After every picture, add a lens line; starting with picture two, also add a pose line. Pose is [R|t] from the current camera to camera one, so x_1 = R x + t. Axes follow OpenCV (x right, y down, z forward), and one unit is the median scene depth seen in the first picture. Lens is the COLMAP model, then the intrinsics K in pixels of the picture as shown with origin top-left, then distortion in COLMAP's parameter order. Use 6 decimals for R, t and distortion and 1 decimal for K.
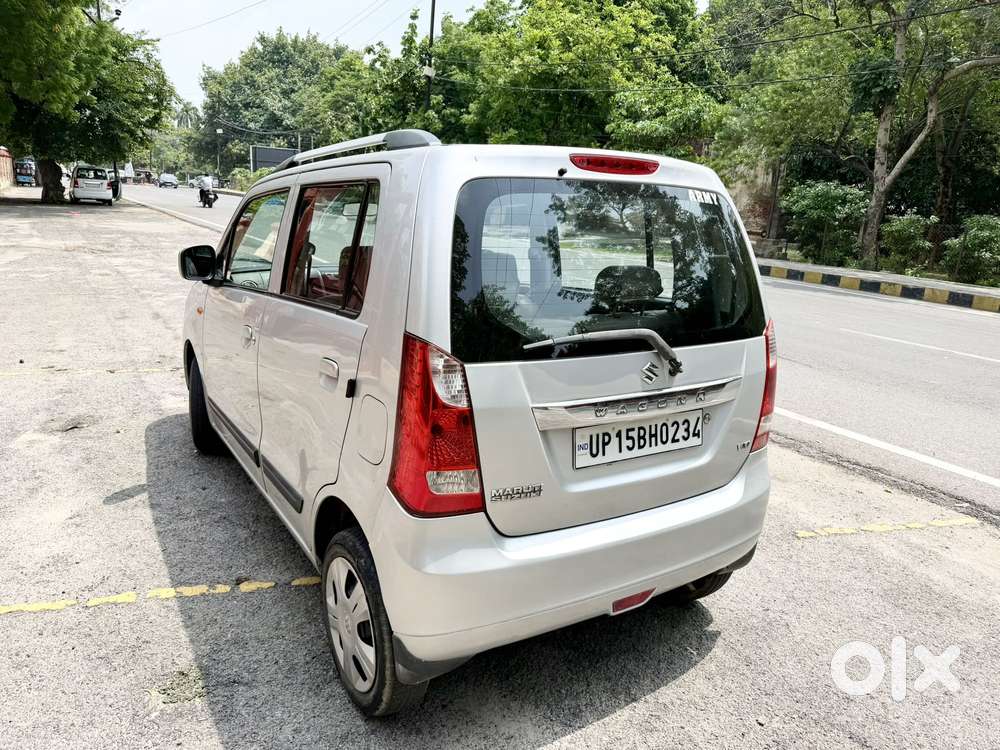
lens RADIAL K [[720.4, 0, 494.1], [0, 720.4, 362.7], [0, 0, 1]] dist [0.007015, -0.008889]
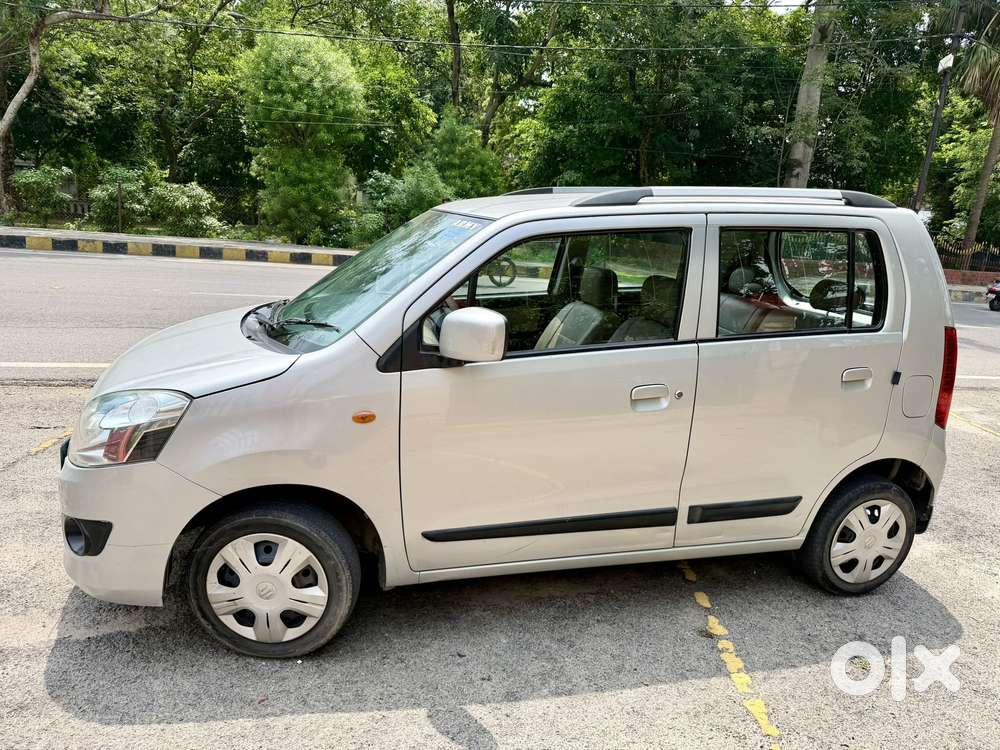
lens RADIAL K [[713.2, 0, 500.0], [0, 713.2, 375.0], [0, 0, 1]] dist [0.002394, -0.001134]
pose [[0.262817, -0.260999, 0.928874, -0.254305], [0.161314, 0.961053, 0.224399, -0.061283], [-0.951265, 0.090864, 0.294684, 0.196298]]
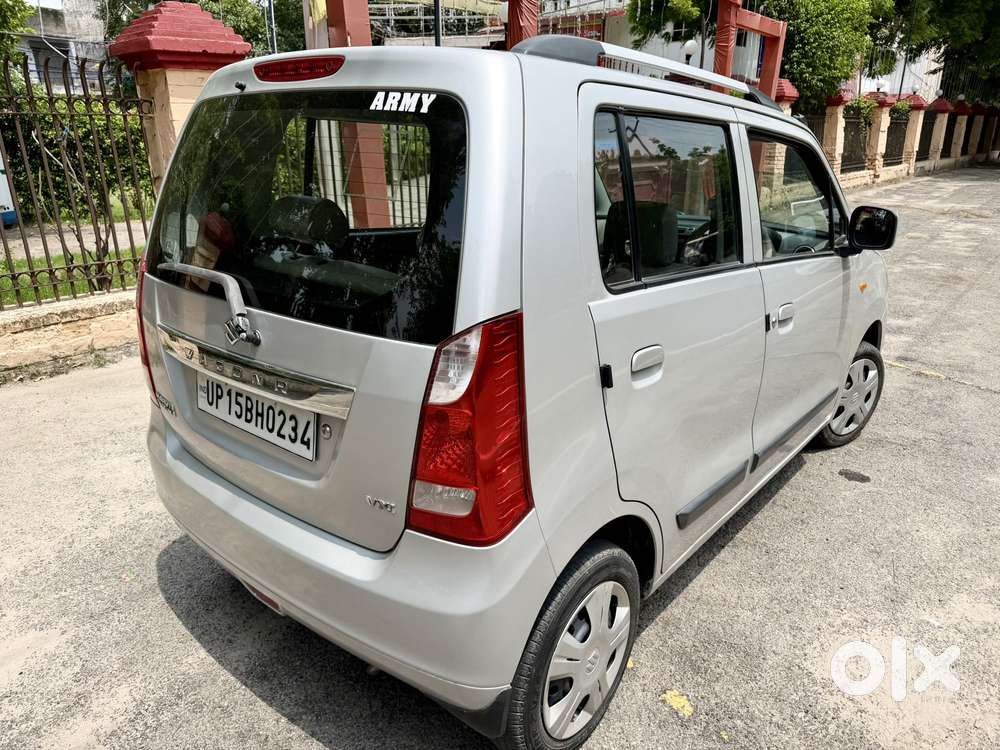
lens RADIAL K [[718.8, 0, 508.9], [0, 718.8, 375.0], [0, 0, 1]] dist [-0.004823, -0.000116]
pose [[0.326373, 0.258937, -0.909083, 0.156288], [-0.202496, 0.958573, 0.200334, -0.024059], [0.923296, 0.118702, 0.365286, 0.145401]]
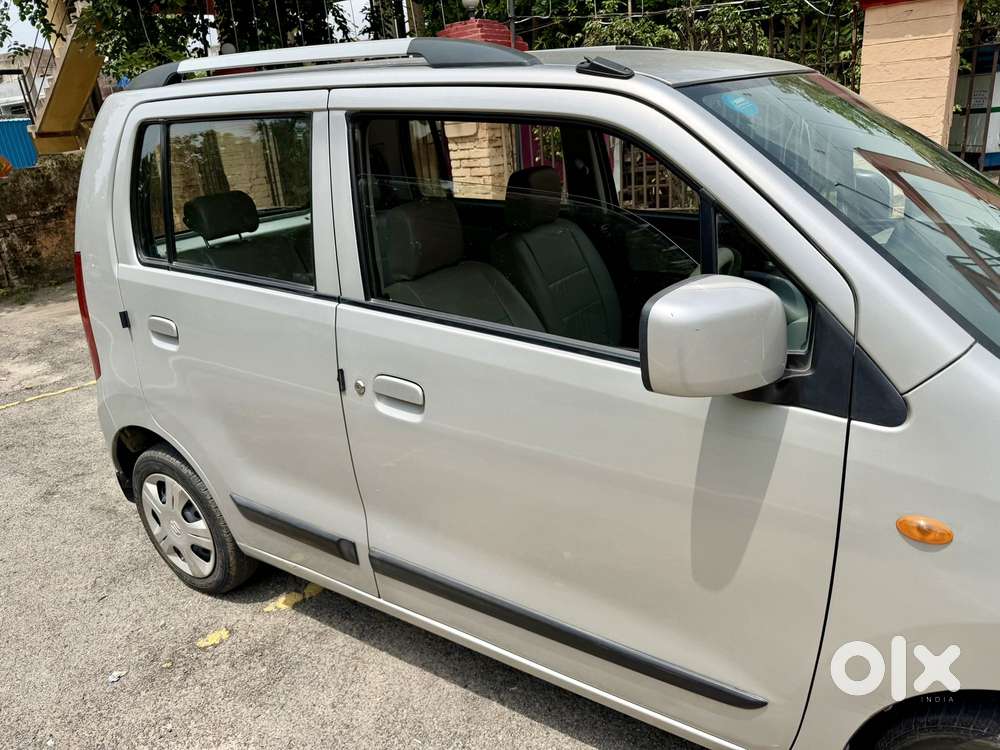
lens RADIAL K [[725.4, 0, 500.0], [0, 725.4, 375.0], [0, 0, 1]] dist [0.006122, -0.004925]
pose [[-0.915893, 0.166724, -0.365160, 0.043152], [-0.048497, 0.857048, 0.512949, -0.080125], [0.398481, 0.487516, -0.776879, 0.365190]]
